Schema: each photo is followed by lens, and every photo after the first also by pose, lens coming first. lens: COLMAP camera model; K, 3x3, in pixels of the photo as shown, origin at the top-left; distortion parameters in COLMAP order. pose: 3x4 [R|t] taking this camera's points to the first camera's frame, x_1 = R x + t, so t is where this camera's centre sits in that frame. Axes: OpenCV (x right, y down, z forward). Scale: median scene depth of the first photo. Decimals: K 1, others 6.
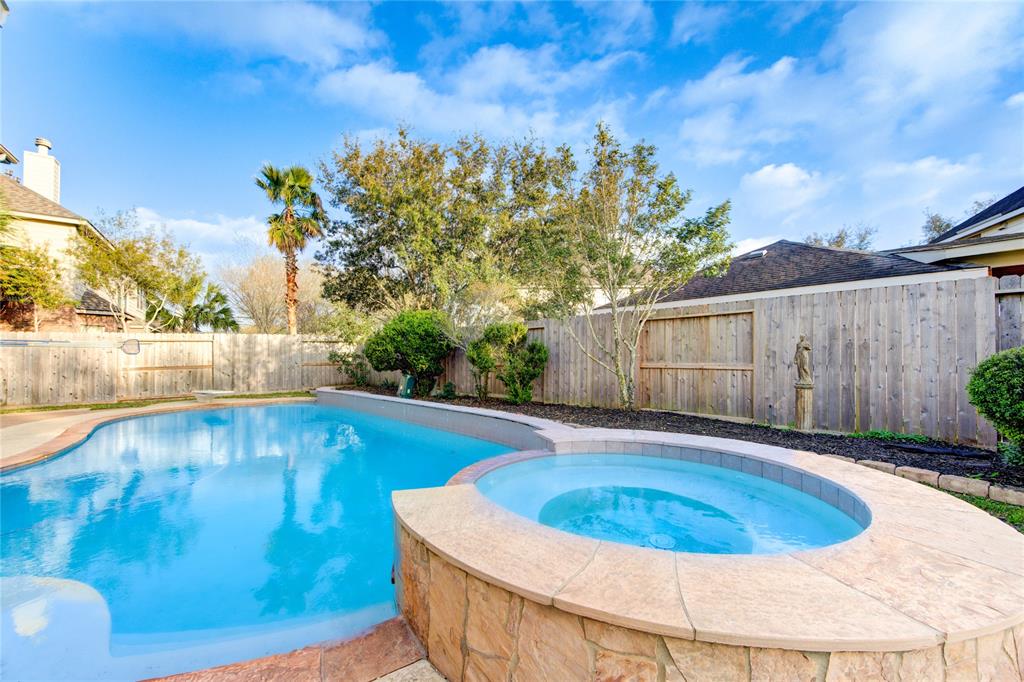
lens RADIAL K [[408.8, 0, 494.2], [0, 408.8, 348.2], [0, 0, 1]] dist [-0.001245, -0.000247]
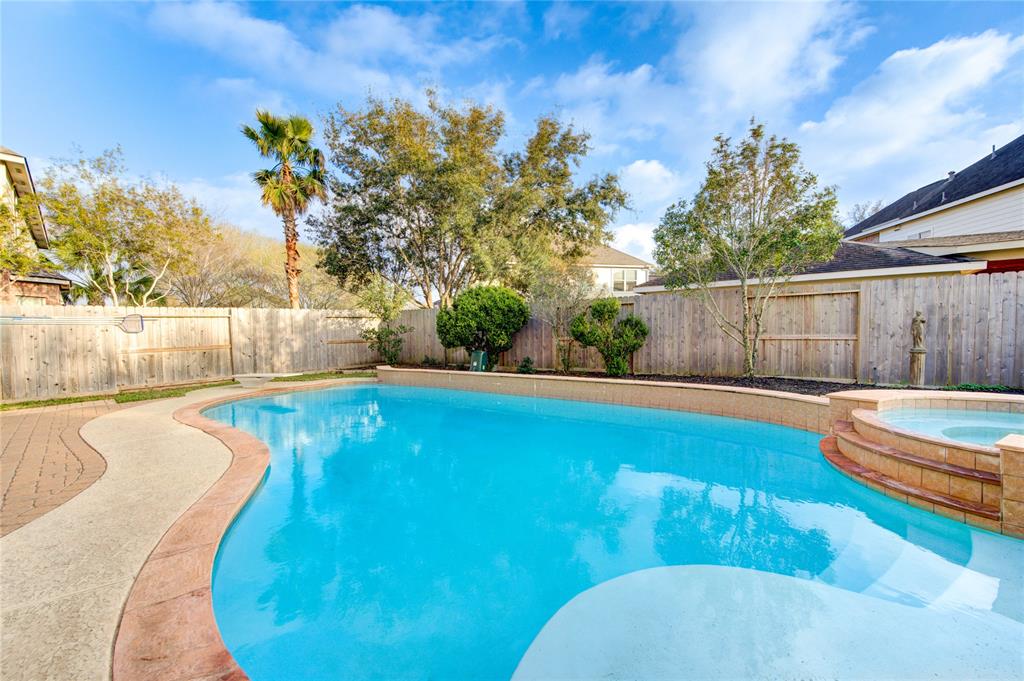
lens RADIAL K [[402.4, 0, 485.5], [0, 402.4, 342.3], [0, 0, 1]] dist [-0.001732, -0.000336]
pose [[0.969432, -0.016166, 0.244828, -0.387732], [0.004828, 0.998891, 0.046841, -0.000129], [-0.245314, -0.044227, 0.968434, 0.056800]]
